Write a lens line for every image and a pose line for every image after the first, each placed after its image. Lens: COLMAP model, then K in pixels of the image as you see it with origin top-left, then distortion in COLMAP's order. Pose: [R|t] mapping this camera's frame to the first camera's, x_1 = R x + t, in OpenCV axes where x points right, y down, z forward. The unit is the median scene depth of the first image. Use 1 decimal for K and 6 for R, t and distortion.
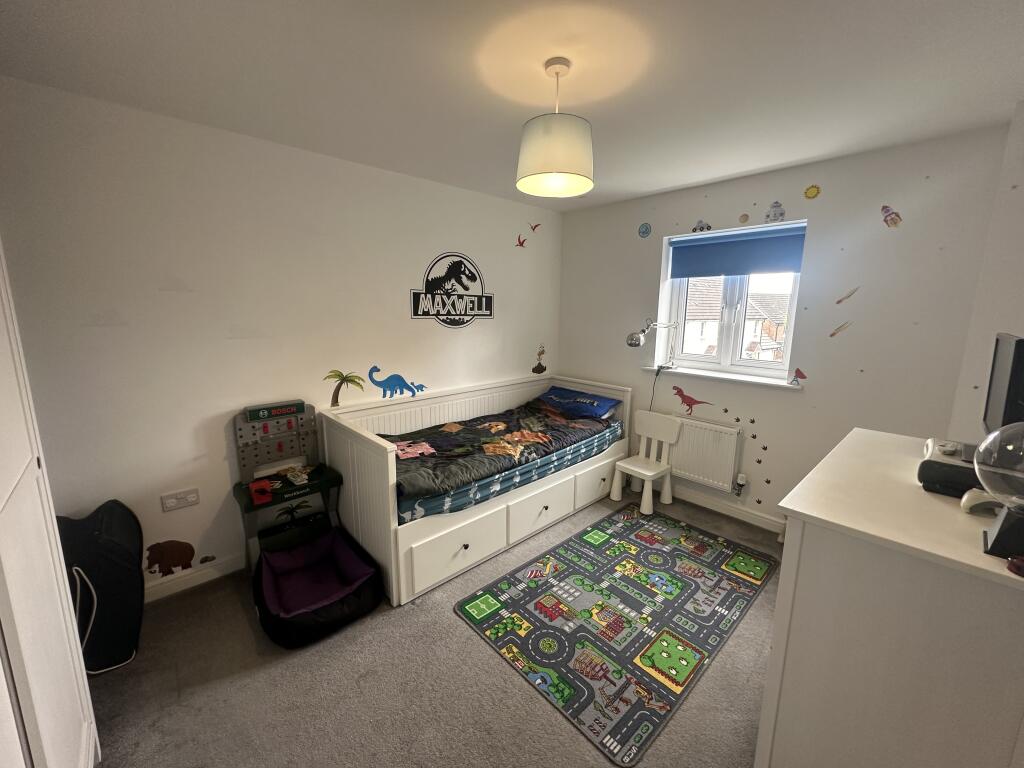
lens RADIAL K [[408.7, 0, 512.0], [0, 408.7, 384.0], [0, 0, 1]] dist [-0.005966, 0.000566]
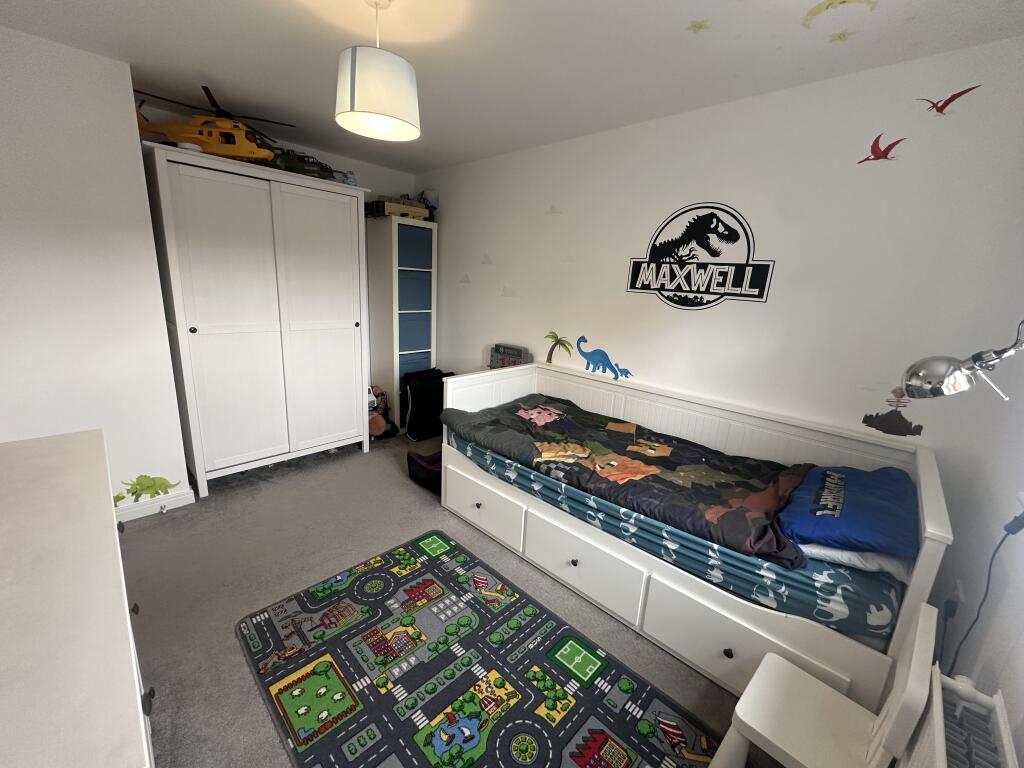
lens RADIAL K [[408.7, 0, 512.0], [0, 408.7, 384.0], [0, 0, 1]] dist [-0.005966, 0.000566]
pose [[0.060020, 0.233754, -0.970441, 0.644869], [-0.239572, 0.947152, 0.213327, -0.101557], [0.969022, 0.219687, 0.112849, 0.712925]]
